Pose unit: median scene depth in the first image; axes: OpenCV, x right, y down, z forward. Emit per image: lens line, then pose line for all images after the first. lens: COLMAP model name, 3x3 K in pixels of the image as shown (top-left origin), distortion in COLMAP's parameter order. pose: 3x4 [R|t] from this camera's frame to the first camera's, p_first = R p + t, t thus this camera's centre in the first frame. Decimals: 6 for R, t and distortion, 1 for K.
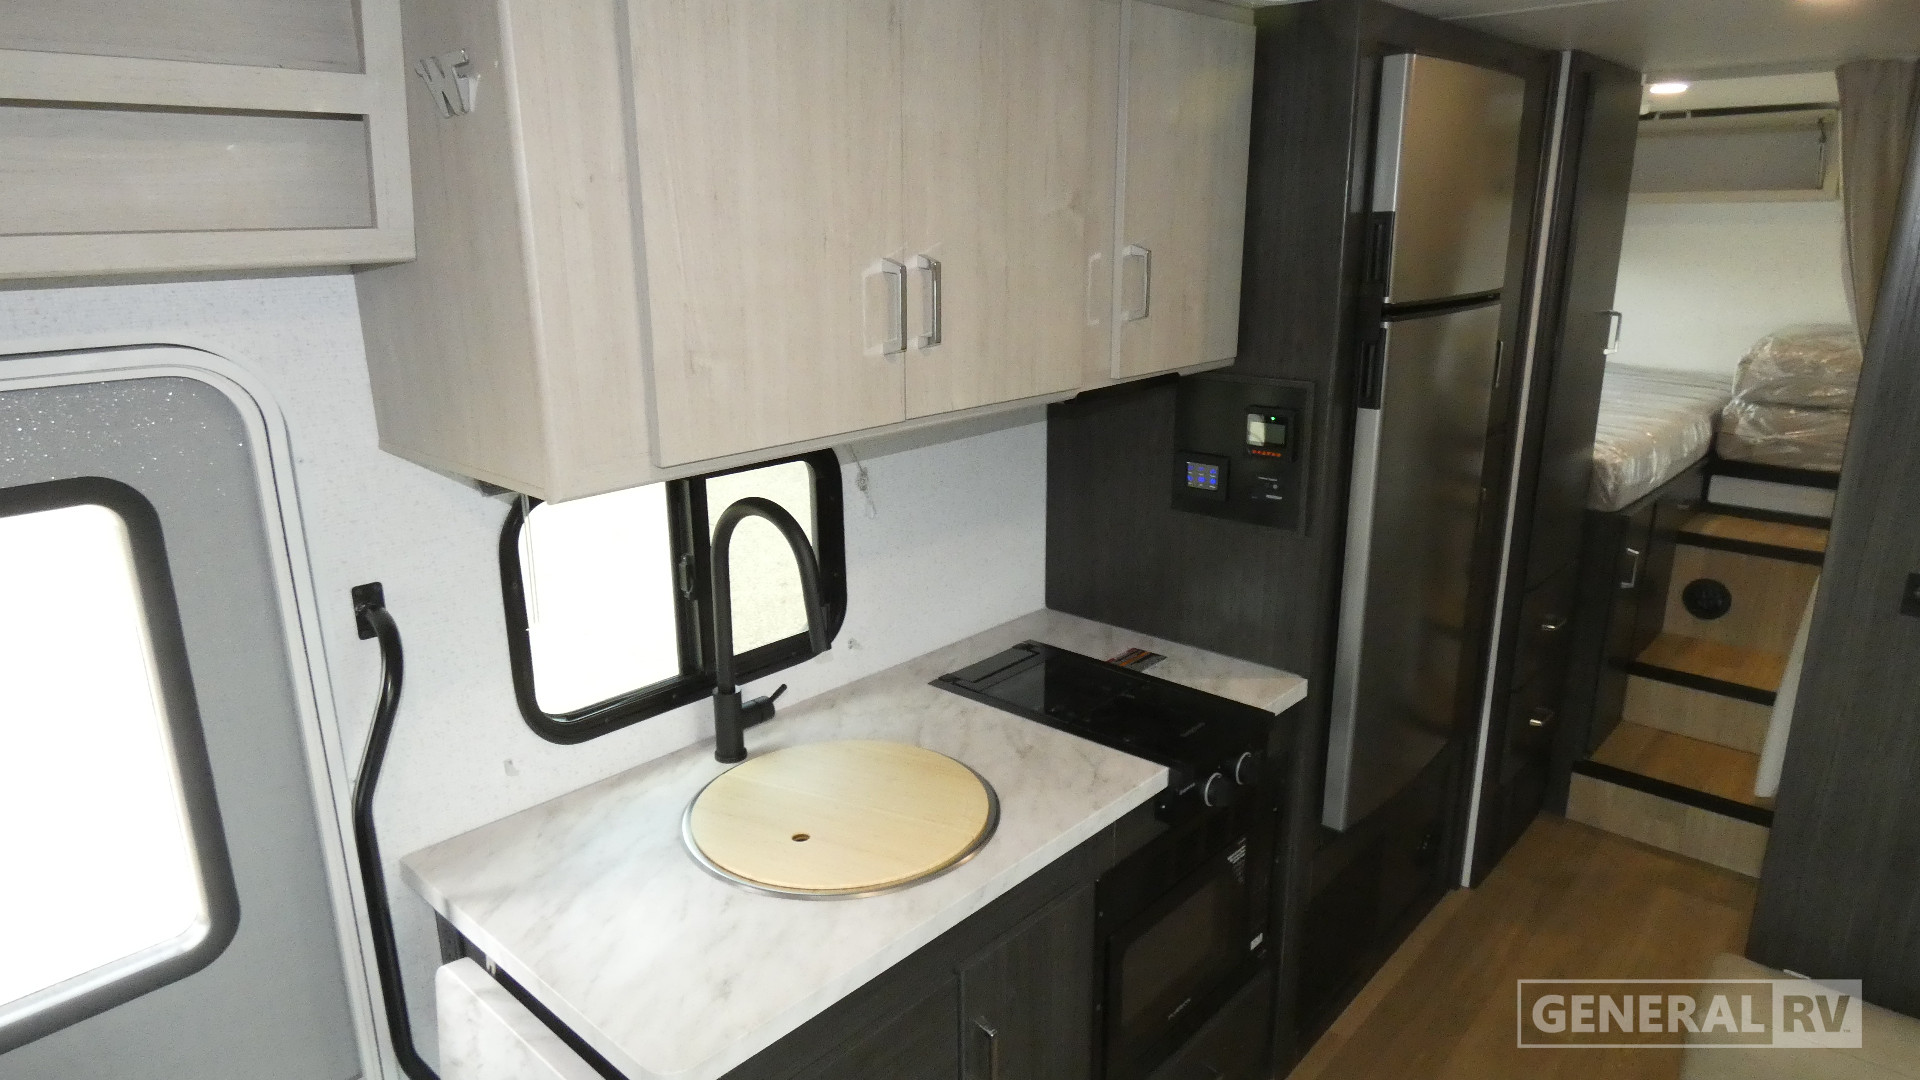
lens RADIAL K [[1150.0, 0, 958.6], [0, 1150.0, 542.2], [0, 0, 1]] dist [-0.003662, 0.001890]
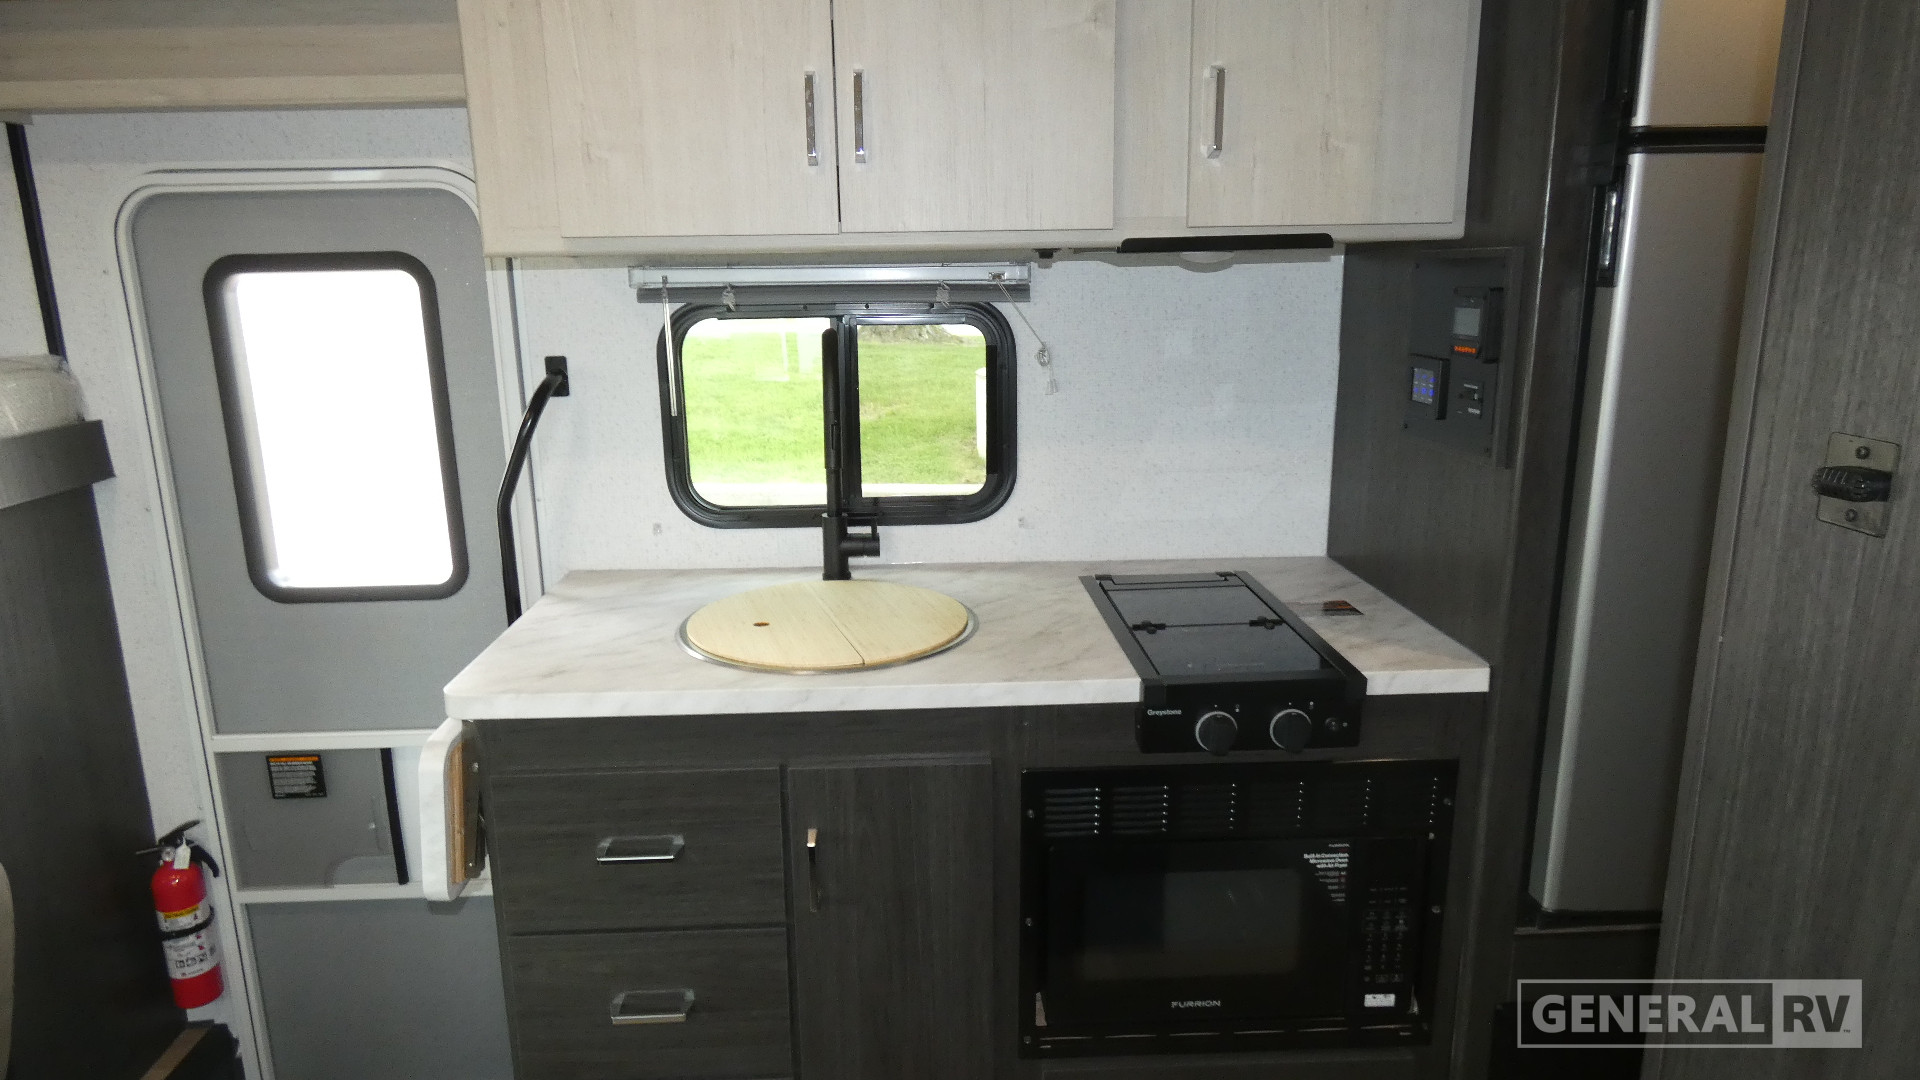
lens RADIAL K [[1150.0, 0, 955.0], [0, 1150.0, 541.5], [0, 0, 1]] dist [-0.003662, 0.001890]
pose [[0.706997, 0.163077, -0.688158, 0.516877], [-0.185765, 0.981705, 0.041790, 0.068977], [0.682383, 0.098290, 0.724356, 0.223025]]
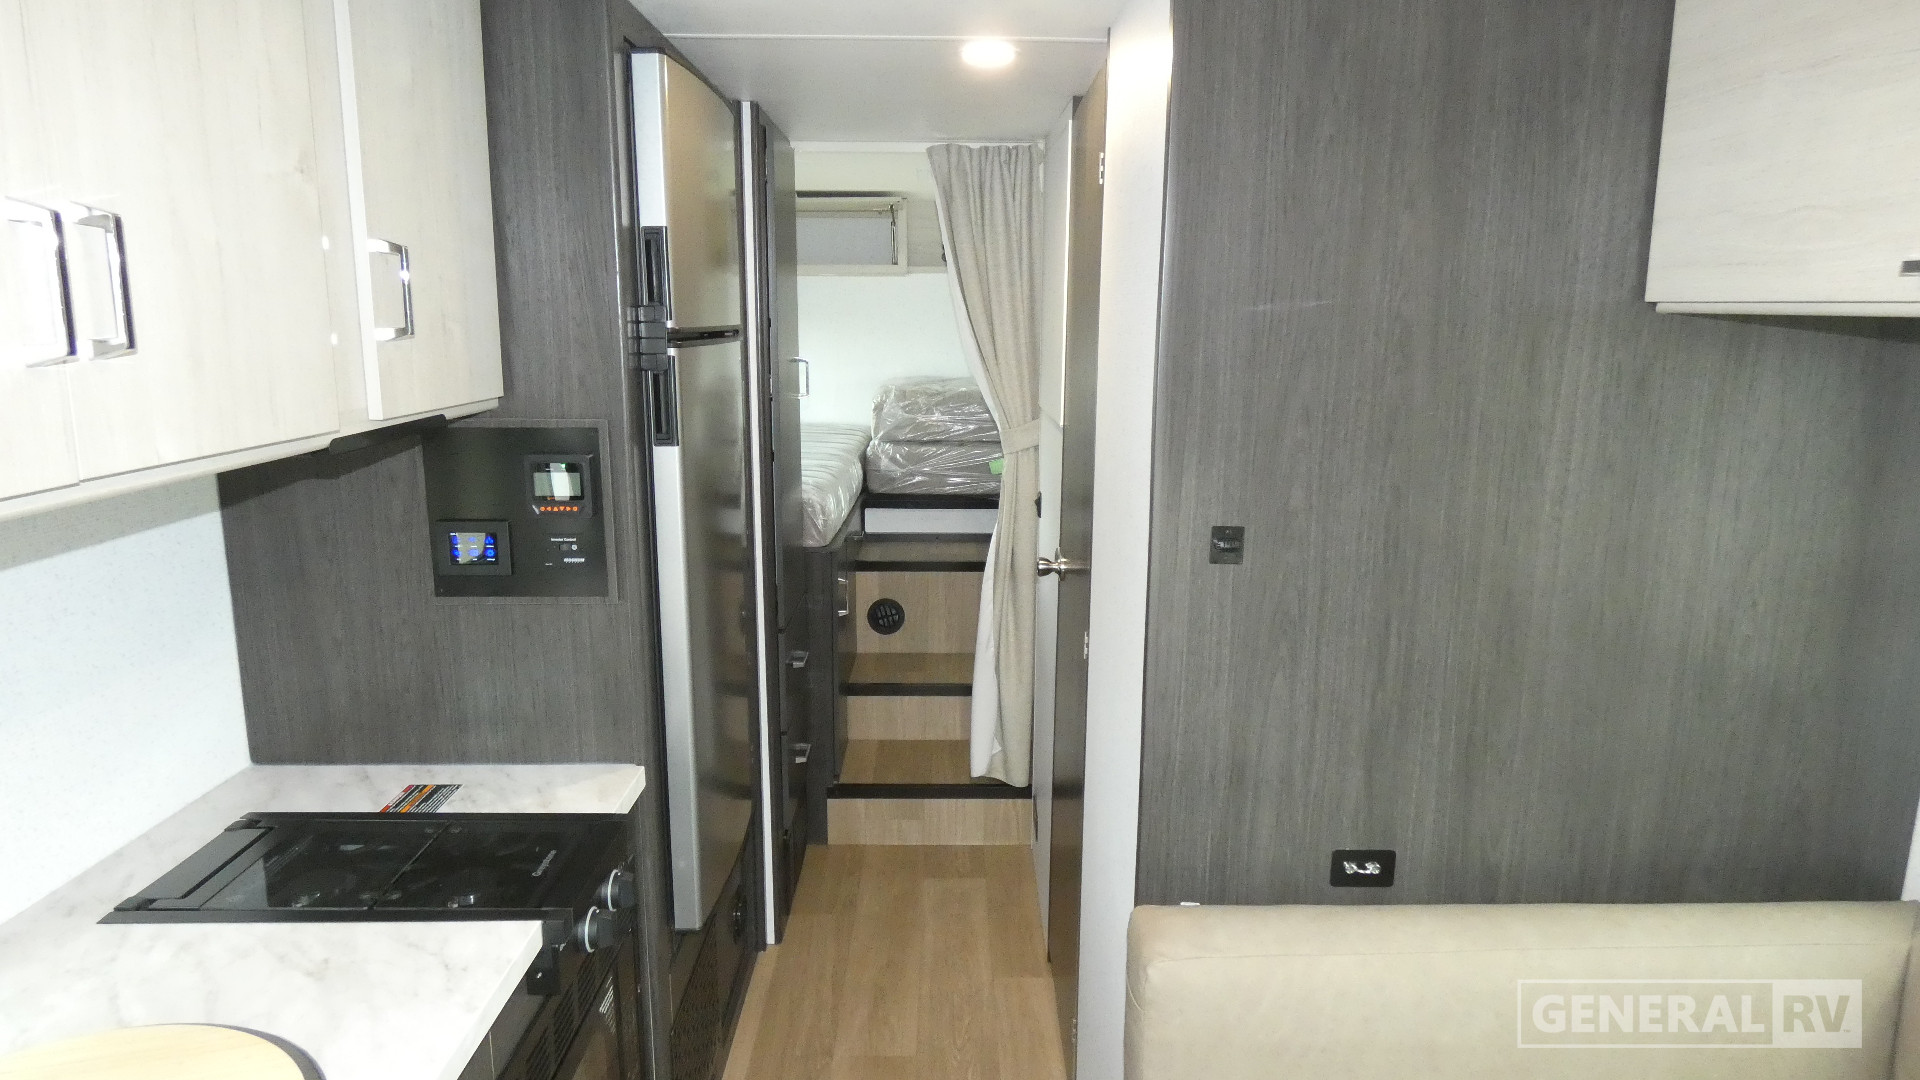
lens RADIAL K [[1150.0, 0, 957.7], [0, 1150.0, 537.7], [0, 0, 1]] dist [-0.003662, 0.001890]
pose [[0.730025, -0.118299, 0.673104, -0.076311], [0.174431, 0.984537, -0.016147, 0.006399], [-0.660786, 0.129198, 0.739371, 0.180416]]
